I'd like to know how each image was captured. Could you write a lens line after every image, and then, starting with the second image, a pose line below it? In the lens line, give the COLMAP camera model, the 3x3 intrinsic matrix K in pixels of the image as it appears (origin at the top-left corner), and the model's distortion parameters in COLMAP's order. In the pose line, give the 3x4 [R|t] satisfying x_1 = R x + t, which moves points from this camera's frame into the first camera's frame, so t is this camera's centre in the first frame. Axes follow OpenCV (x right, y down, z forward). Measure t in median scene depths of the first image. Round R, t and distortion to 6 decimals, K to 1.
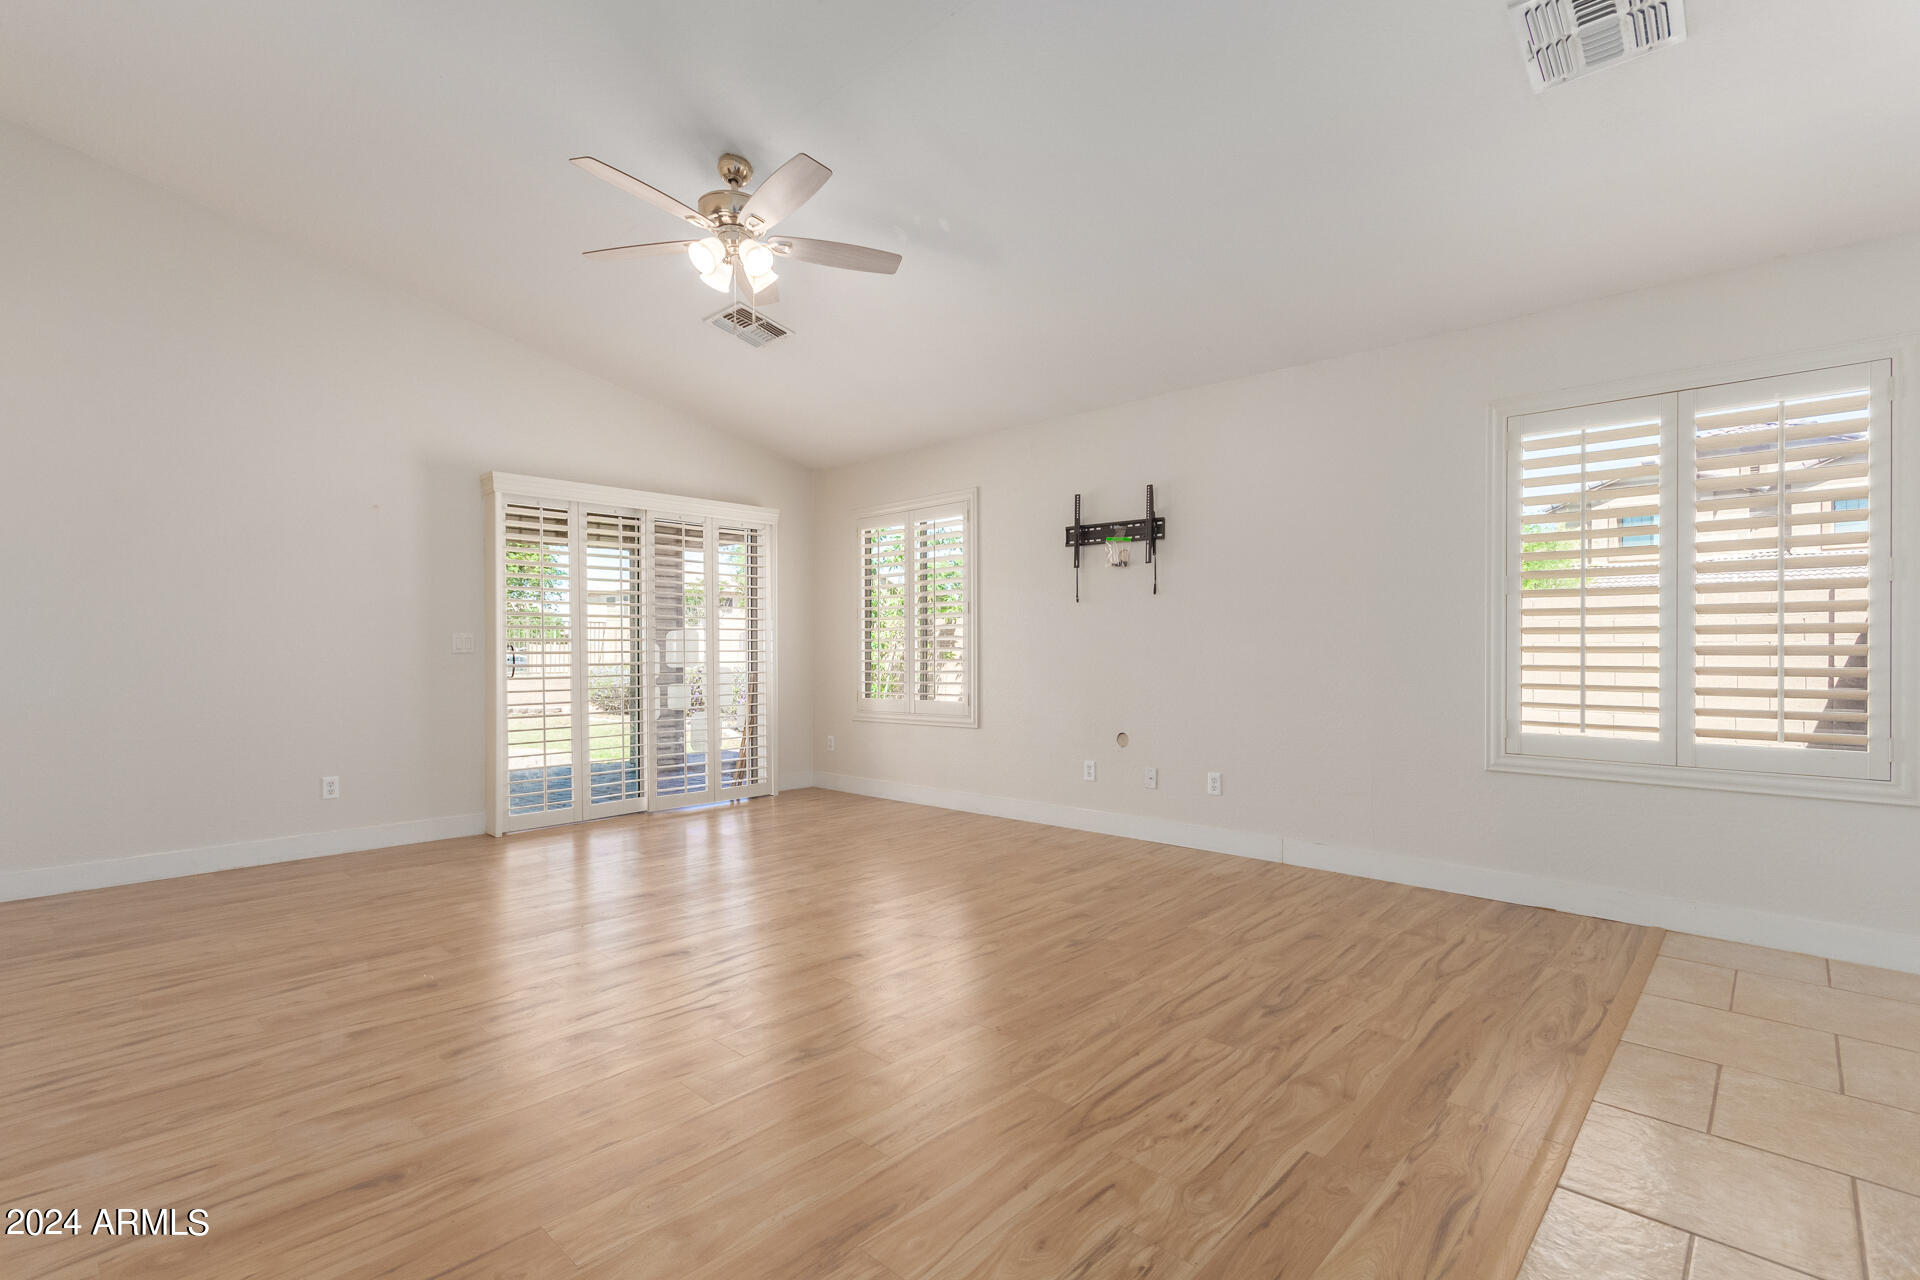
lens RADIAL K [[891.6, 0, 959.9], [0, 891.6, 635.4], [0, 0, 1]] dist [0.001508, 0.001562]
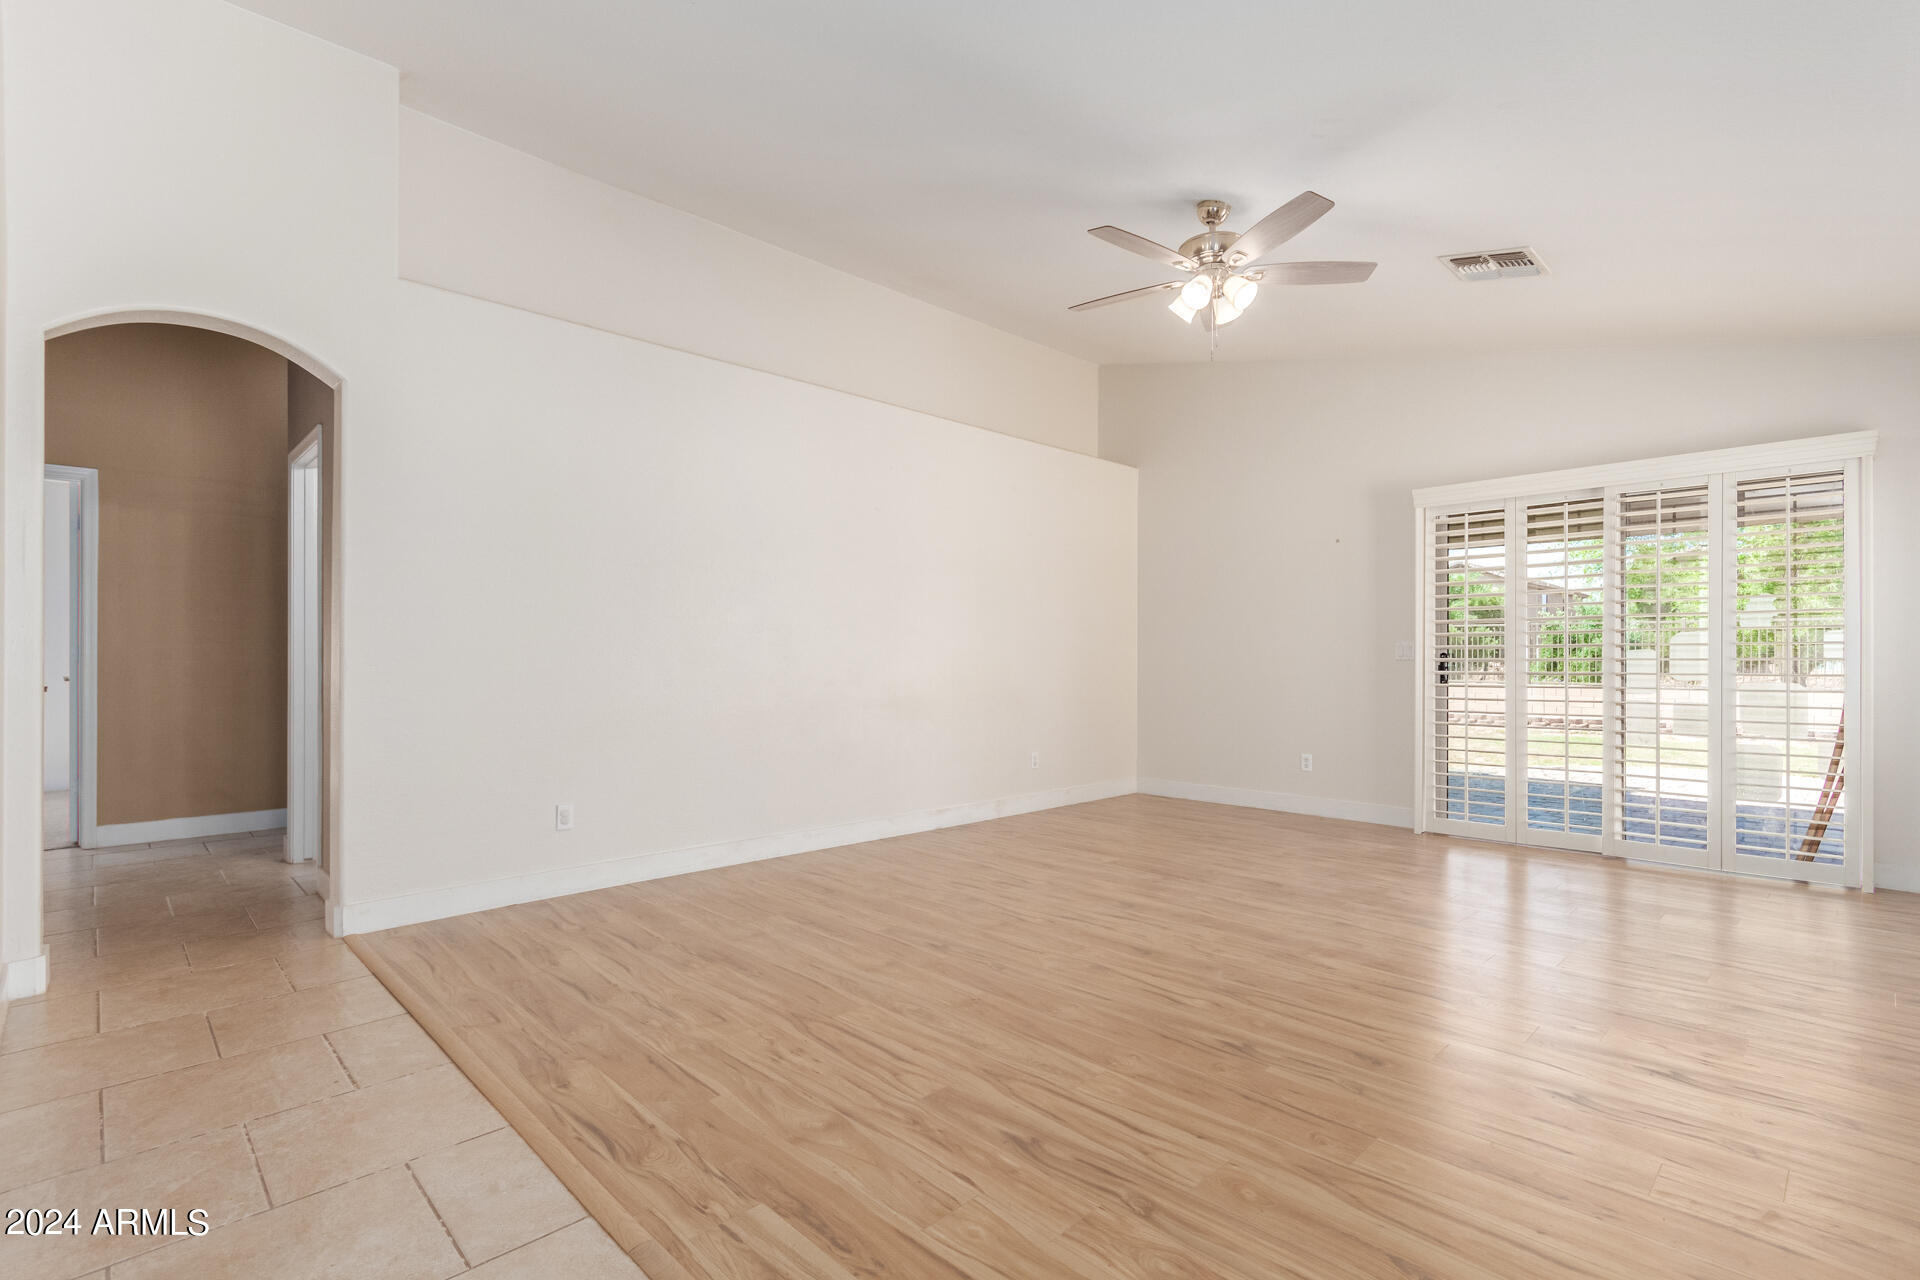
lens RADIAL K [[891.6, 0, 964.2], [0, 891.6, 645.9], [0, 0, 1]] dist [0.001508, 0.001562]
pose [[-0.047181, -0.012557, -0.998807, 1.013705], [0.017752, 0.999753, -0.013408, 0.013078], [0.998729, -0.018363, -0.046946, 0.913517]]
